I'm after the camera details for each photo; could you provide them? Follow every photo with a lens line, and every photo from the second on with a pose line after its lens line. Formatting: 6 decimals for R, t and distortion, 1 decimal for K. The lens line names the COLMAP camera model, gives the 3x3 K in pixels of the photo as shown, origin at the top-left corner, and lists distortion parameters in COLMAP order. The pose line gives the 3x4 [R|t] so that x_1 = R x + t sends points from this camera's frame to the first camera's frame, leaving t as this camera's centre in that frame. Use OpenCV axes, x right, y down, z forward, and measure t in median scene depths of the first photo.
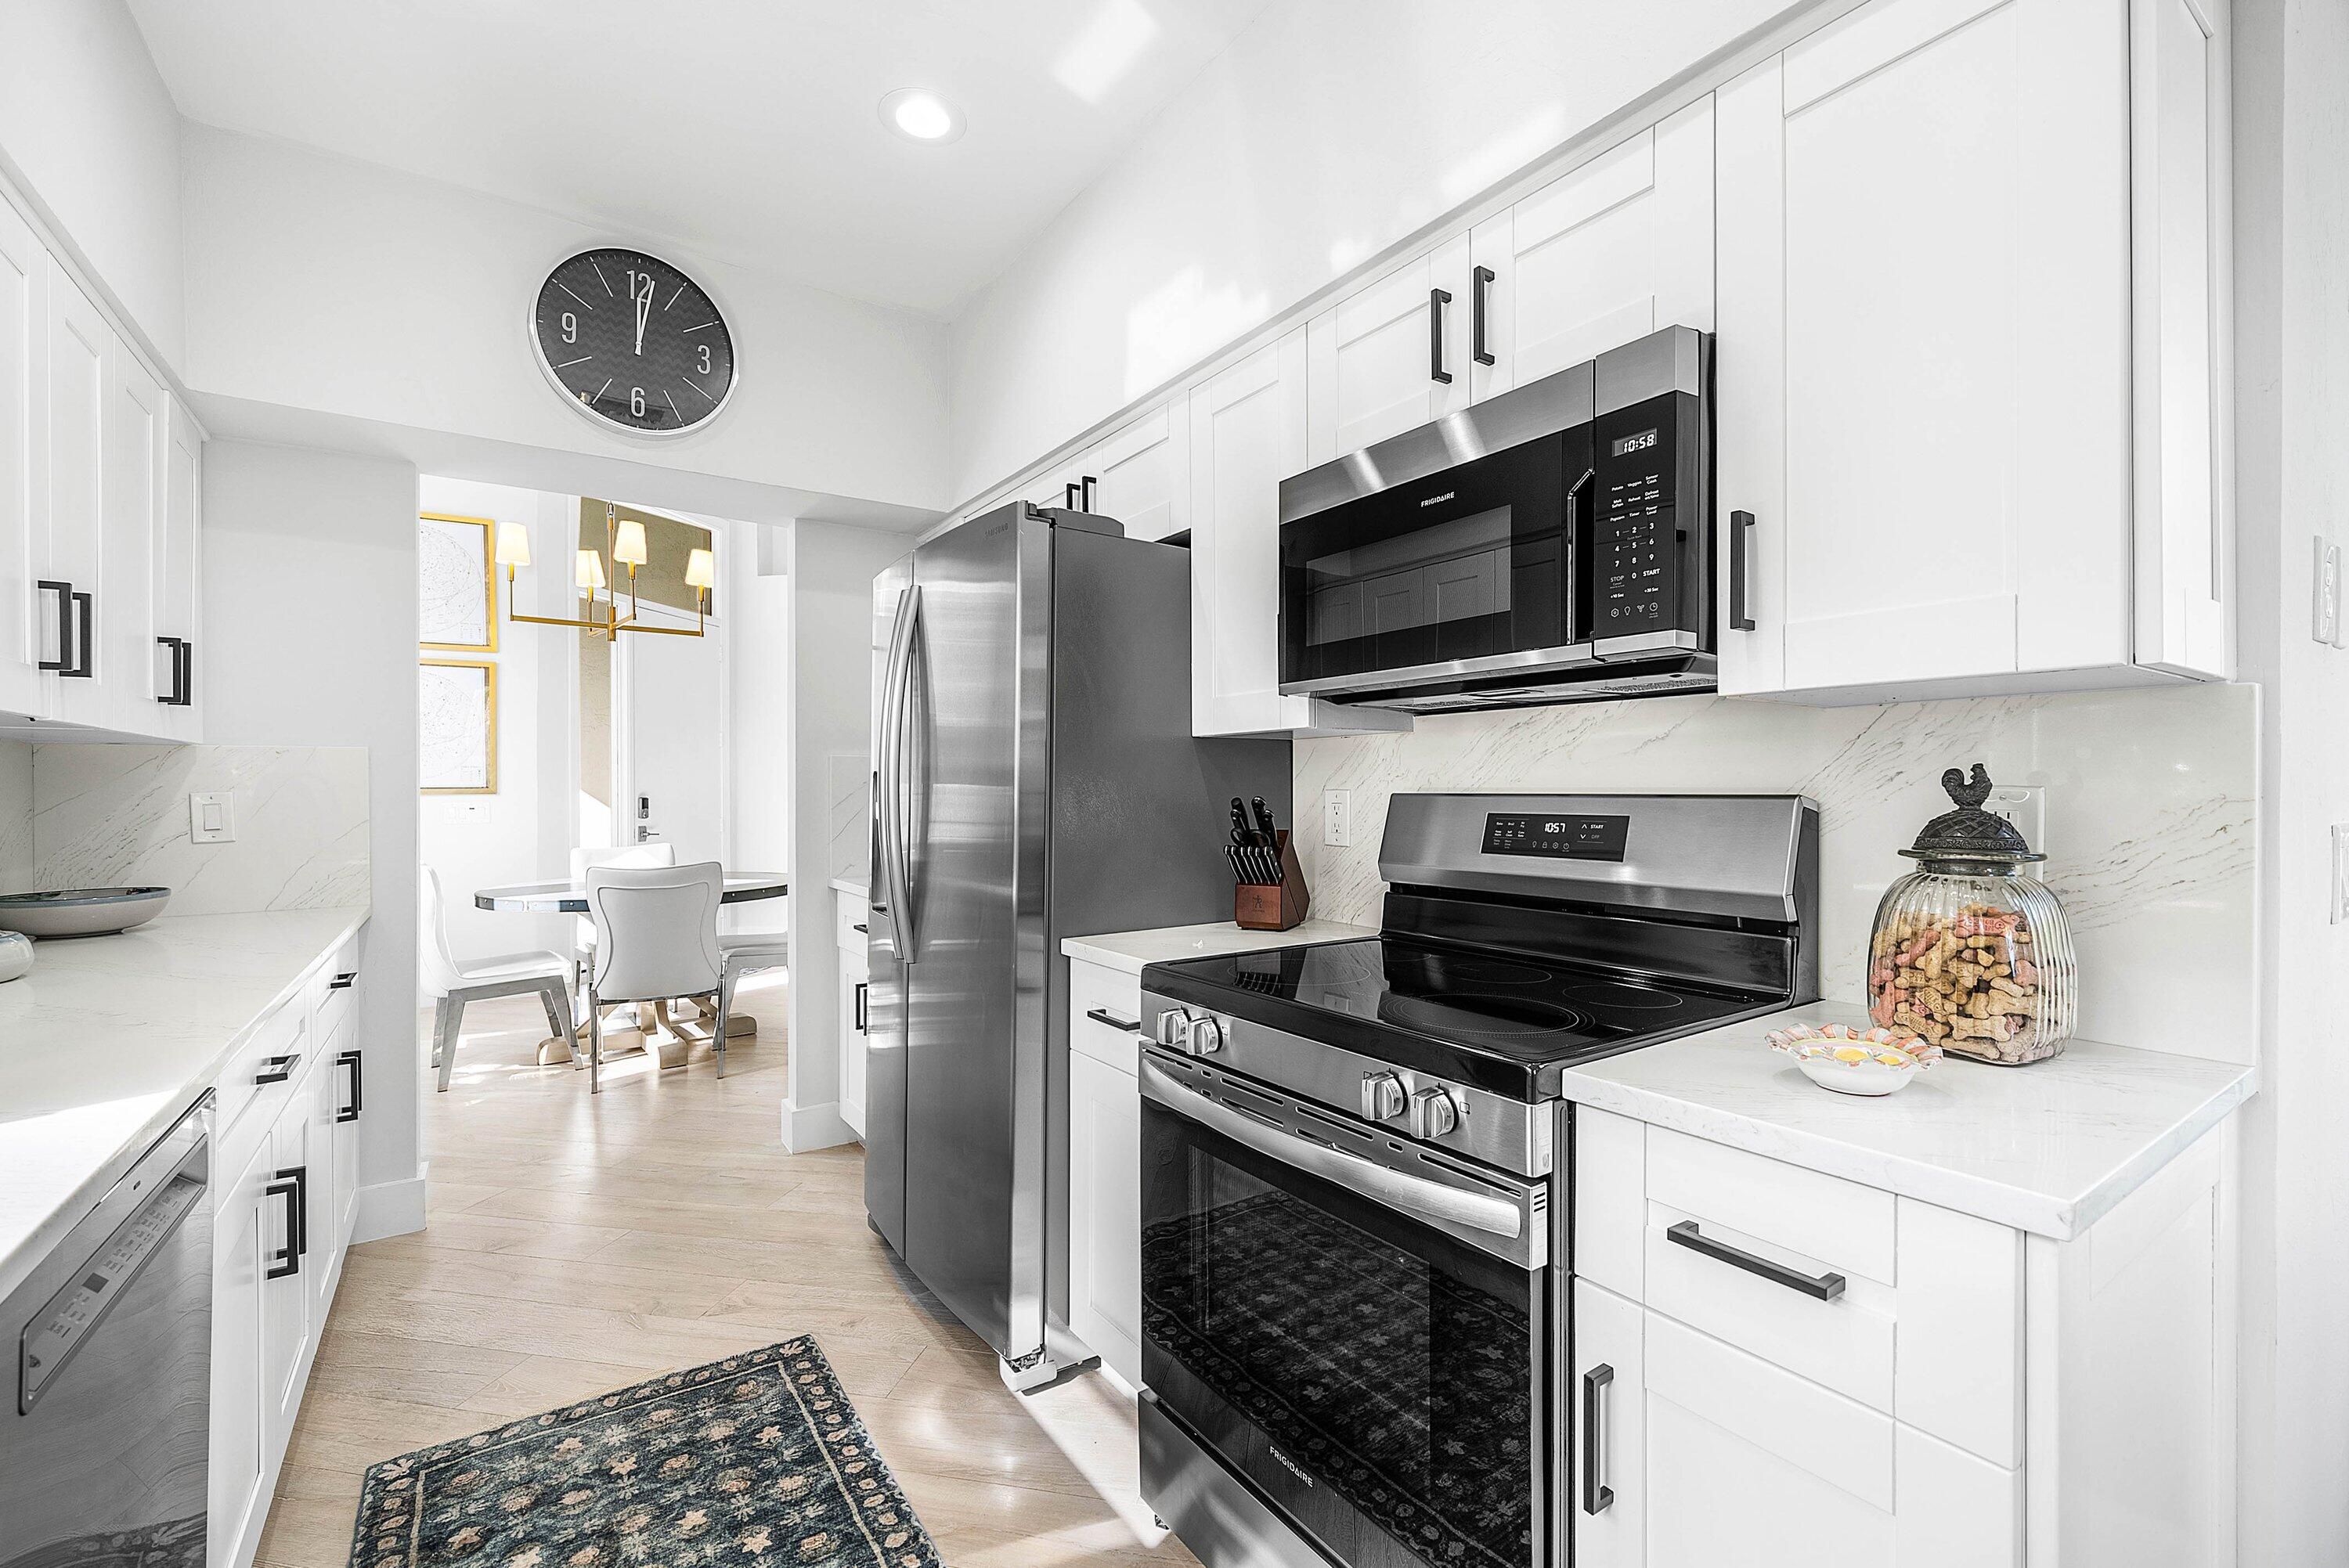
lens RADIAL K [[1027.5, 0, 1233.4], [0, 1027.5, 783.8], [0, 0, 1]] dist [-0.000799, 0.000308]
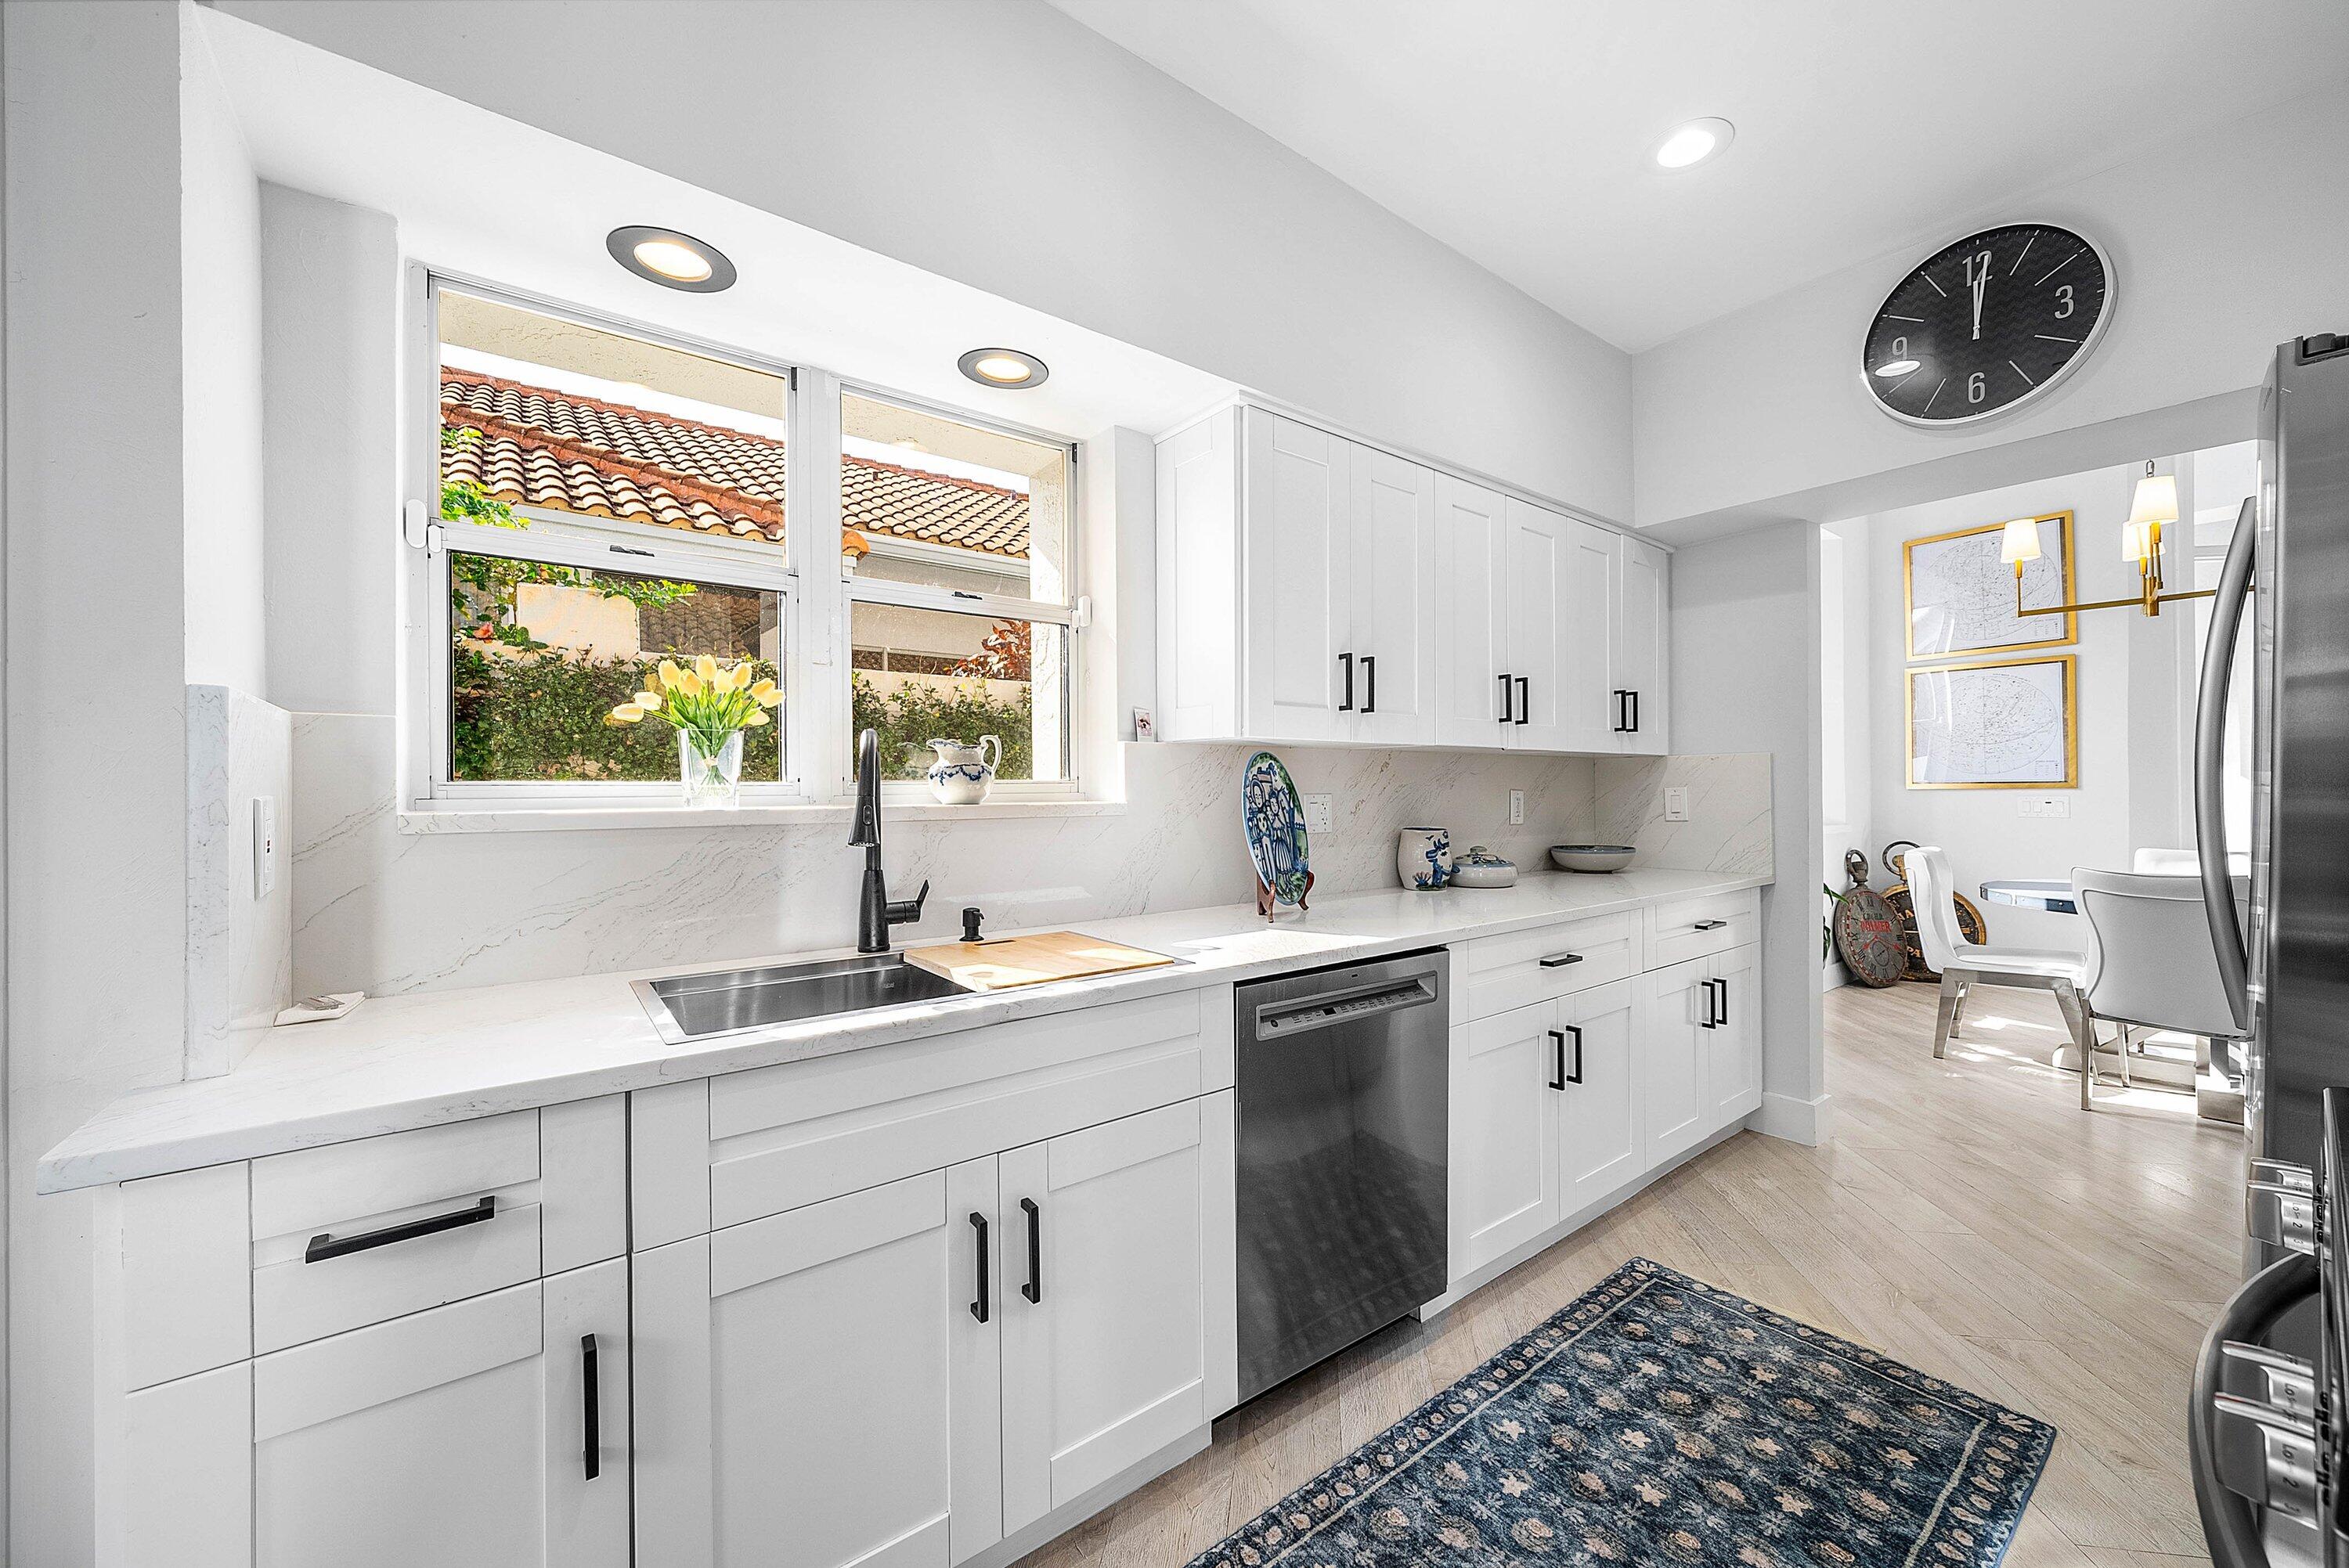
lens RADIAL K [[1027.5, 0, 1233.4], [0, 1027.5, 783.8], [0, 0, 1]] dist [-0.000799, 0.000308]
pose [[-0.015145, 0.001325, -0.999884, 0.533663], [0.008235, 0.999965, 0.001200, -0.004214], [0.999851, -0.008215, -0.015155, 0.403895]]
